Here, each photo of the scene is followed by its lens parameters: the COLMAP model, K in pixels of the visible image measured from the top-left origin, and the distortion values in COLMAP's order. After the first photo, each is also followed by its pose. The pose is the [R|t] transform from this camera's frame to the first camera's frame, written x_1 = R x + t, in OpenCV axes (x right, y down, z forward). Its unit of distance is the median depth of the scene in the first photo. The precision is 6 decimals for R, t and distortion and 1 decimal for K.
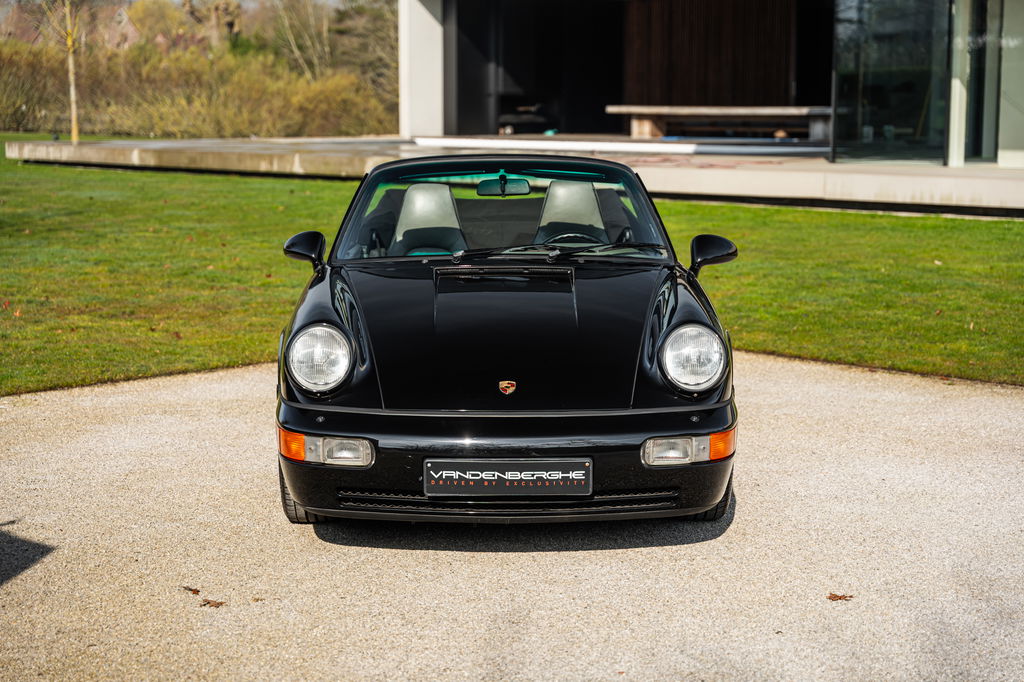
lens RADIAL K [[1825.0, 0, 512.0], [0, 1825.0, 341.0], [0, 0, 1]] dist [0.065480, 0.149166]
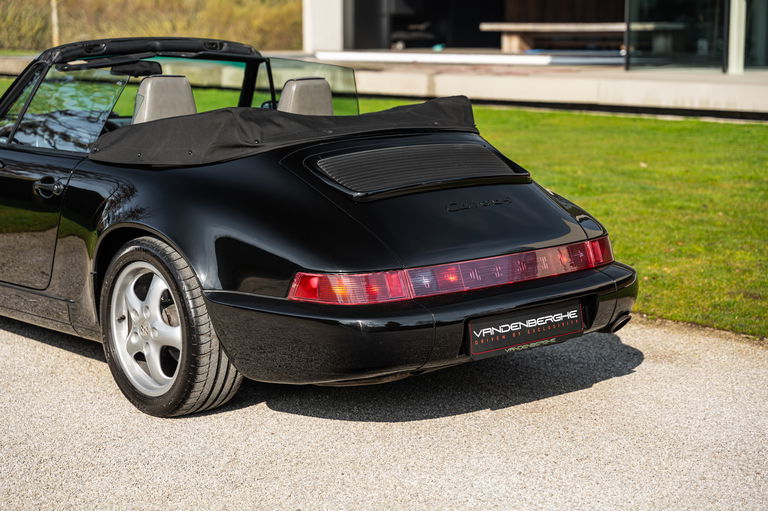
lens RADIAL K [[1482.0, 0, 384.0], [0, 1482.0, 255.5], [0, 0, 1]] dist [0.045944, 0.180235]
pose [[0.997559, 0.006584, -0.069522, 0.053810], [-0.005027, 0.999733, 0.022559, -0.003850], [0.069651, -0.022154, 0.997325, 0.061214]]
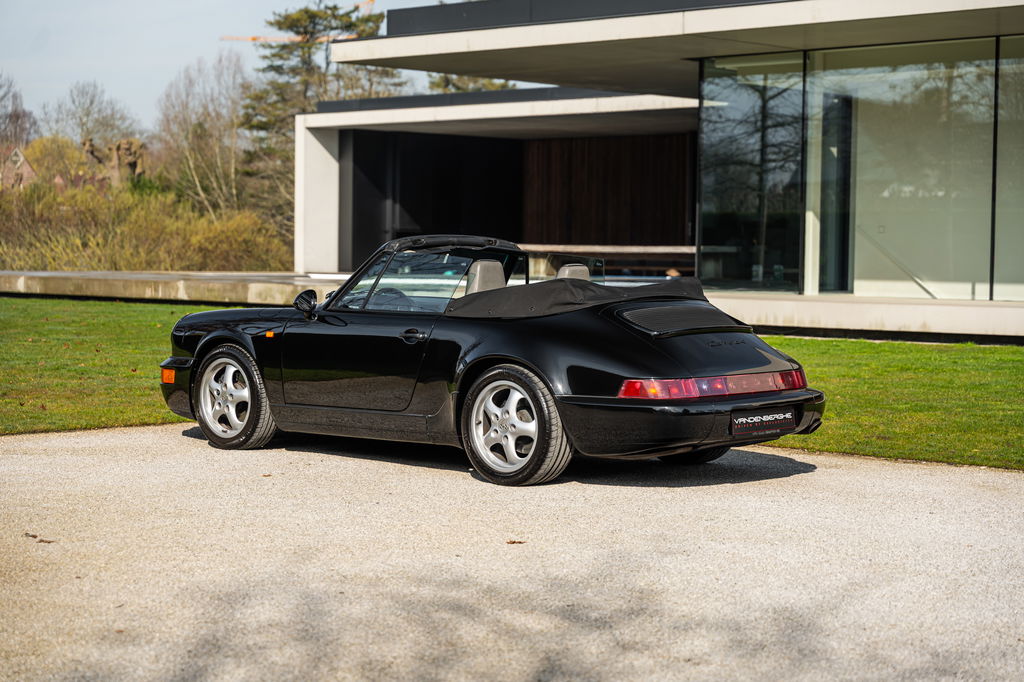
lens RADIAL K [[1976.0, 0, 512.0], [0, 1976.0, 341.0], [0, 0, 1]] dist [0.045944, 0.180235]
pose [[0.999264, 0.009392, 0.037191, 0.016458], [-0.006159, 0.996268, -0.086097, 0.016121], [-0.037861, 0.085804, 0.995592, -0.063829]]
